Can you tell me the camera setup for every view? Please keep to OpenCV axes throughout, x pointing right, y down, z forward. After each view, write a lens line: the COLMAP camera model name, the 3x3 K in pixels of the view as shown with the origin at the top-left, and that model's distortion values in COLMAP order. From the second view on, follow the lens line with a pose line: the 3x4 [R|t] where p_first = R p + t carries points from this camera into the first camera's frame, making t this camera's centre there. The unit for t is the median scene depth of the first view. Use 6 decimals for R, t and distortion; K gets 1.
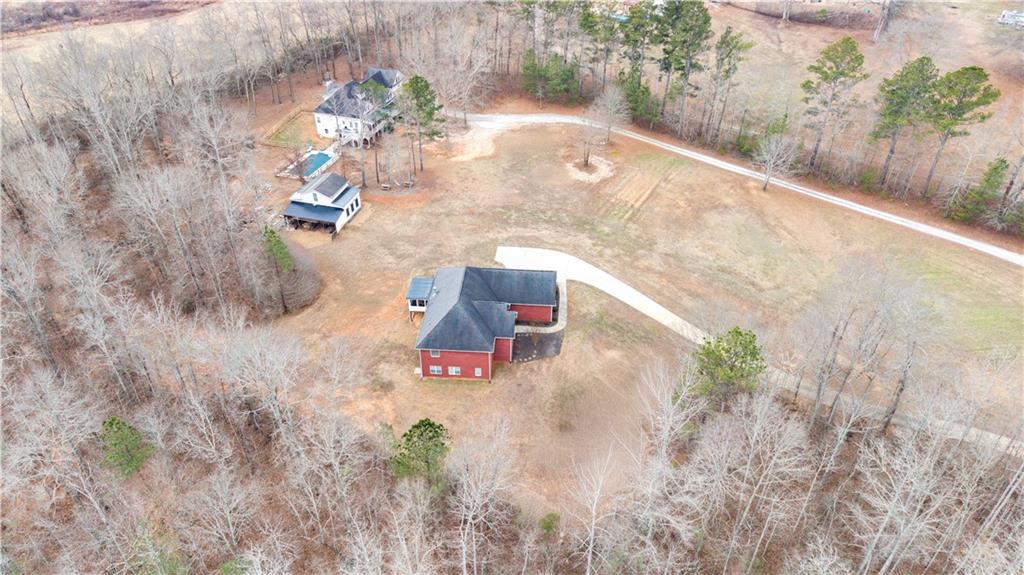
lens RADIAL K [[687.5, 0, 512.0], [0, 687.5, 287.5], [0, 0, 1]] dist [0.016764, -0.003437]
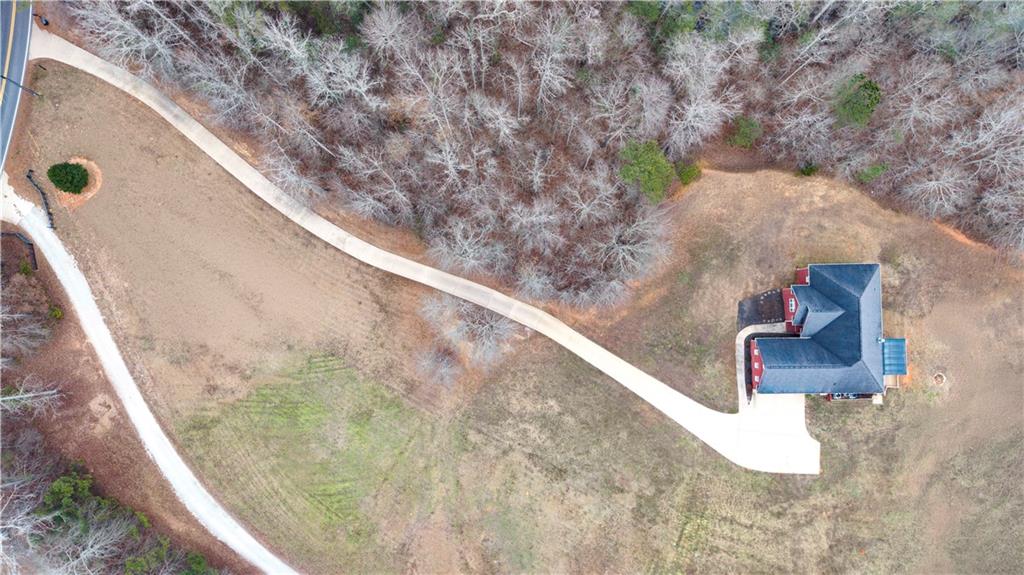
lens RADIAL K [[687.5, 0, 512.0], [0, 687.5, 287.5], [0, 0, 1]] dist [0.016764, -0.003437]
pose [[-0.997104, 0.074605, -0.014755, 0.391687], [-0.053241, -0.546250, 0.835929, -0.693816], [0.054305, 0.834293, 0.548640, 0.322345]]
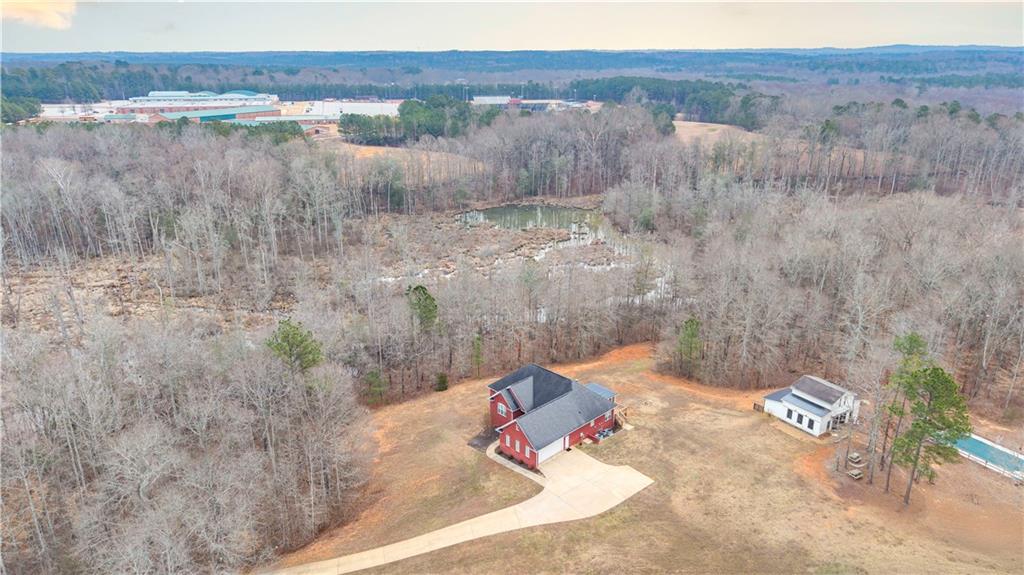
lens RADIAL K [[687.5, 0, 512.0], [0, 687.5, 287.5], [0, 0, 1]] dist [0.016764, -0.003437]
pose [[-0.663575, 0.231657, -0.711339, 0.642245], [-0.446376, 0.640437, 0.624971, -0.669662], [0.600347, 0.732240, -0.321572, 1.069862]]
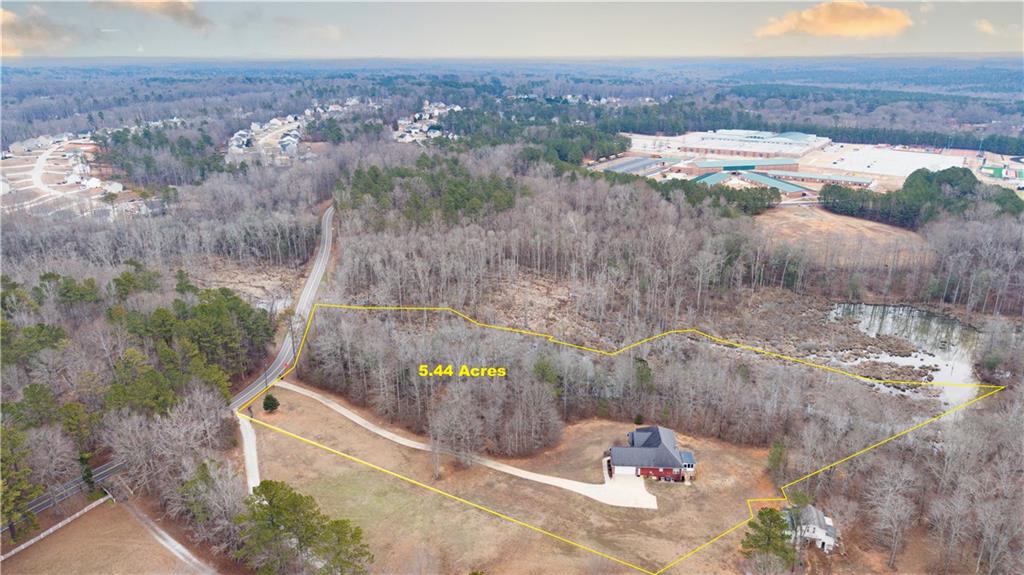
lens RADIAL K [[679.3, 0, 513.9], [0, 679.3, 299.7], [0, 0, 1]] dist [0.070033, -0.099010]
pose [[-0.999909, -0.006973, -0.011560, 0.313223], [-0.013484, 0.558177, 0.829612, -1.565591], [0.000668, 0.829693, -0.558220, 1.534710]]
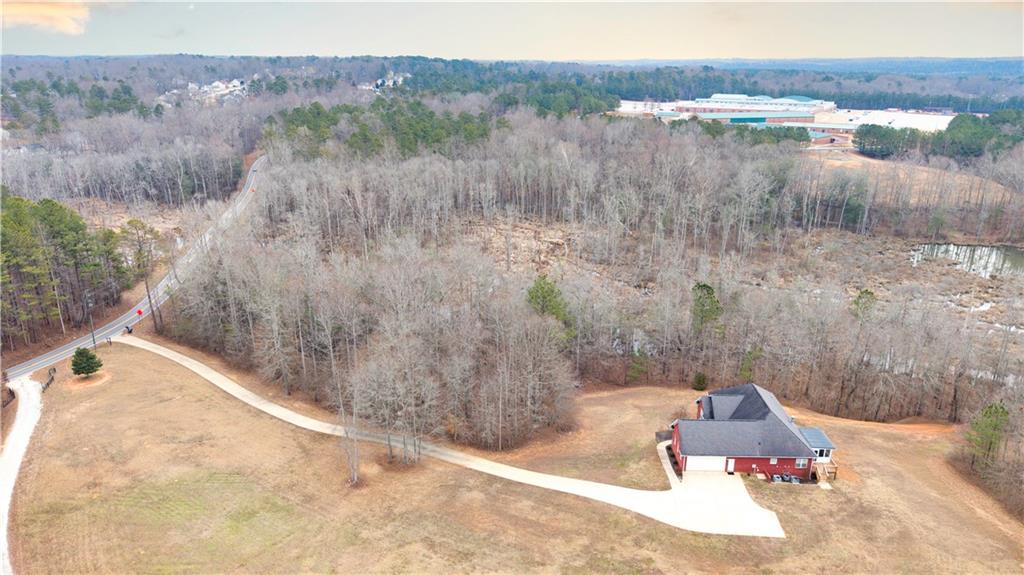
lens RADIAL K [[687.5, 0, 512.0], [0, 687.5, 287.5], [0, 0, 1]] dist [0.016764, -0.003437]
pose [[-0.998893, -0.001237, -0.047032, 0.313852], [-0.039063, 0.578957, 0.814422, -0.830081], [0.026222, 0.815357, -0.578365, 1.283305]]
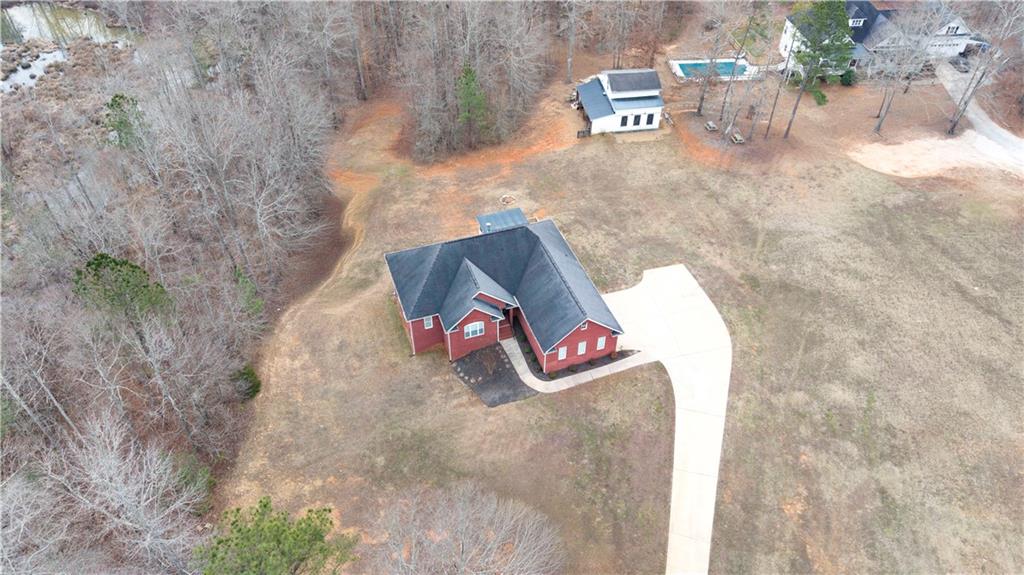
lens RADIAL K [[679.3, 0, 513.9], [0, 679.3, 299.7], [0, 0, 1]] dist [0.070033, -0.099010]
pose [[0.394157, 0.632941, -0.666352, 0.392154], [-0.541768, 0.745697, 0.387844, -0.213282], [0.742380, 0.208137, 0.636829, 0.519425]]
